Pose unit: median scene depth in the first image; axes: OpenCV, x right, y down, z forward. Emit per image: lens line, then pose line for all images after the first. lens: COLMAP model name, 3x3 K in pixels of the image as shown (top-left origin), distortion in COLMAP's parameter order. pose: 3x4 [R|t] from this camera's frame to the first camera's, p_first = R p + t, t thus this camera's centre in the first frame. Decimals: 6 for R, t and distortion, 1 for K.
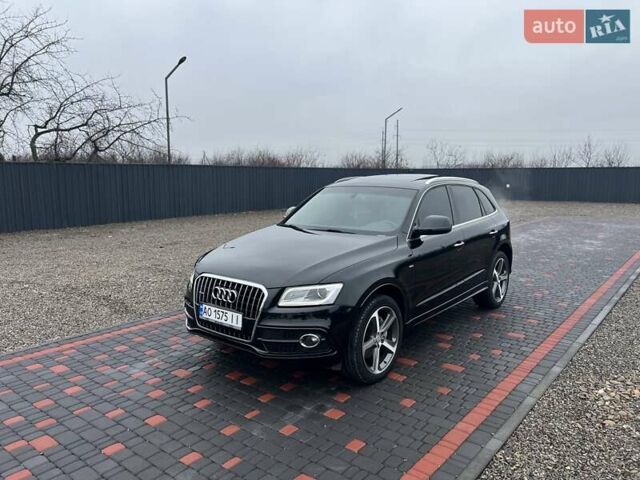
lens RADIAL K [[483.8, 0, 321.7], [0, 483.8, 239.7], [0, 0, 1]] dist [0.030563, -0.030567]
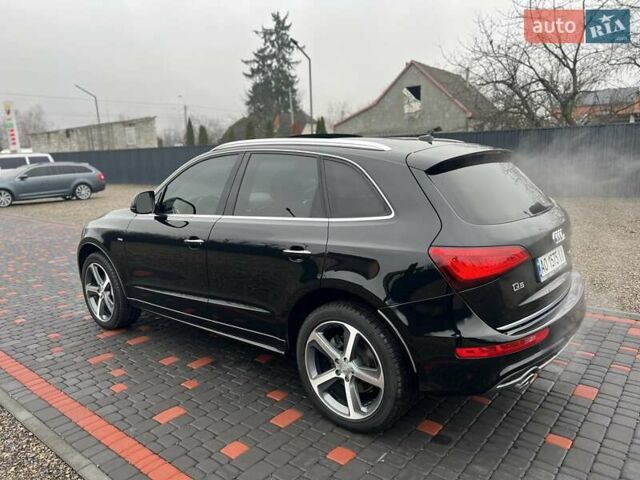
lens RADIAL K [[483.8, 0, 321.7], [0, 483.8, 239.7], [0, 0, 1]] dist [0.030563, -0.030567]
pose [[-0.028838, 0.181890, -0.982896, 1.026713], [-0.085282, 0.979272, 0.183722, -0.146165], [0.995939, 0.089121, -0.012729, 1.290364]]
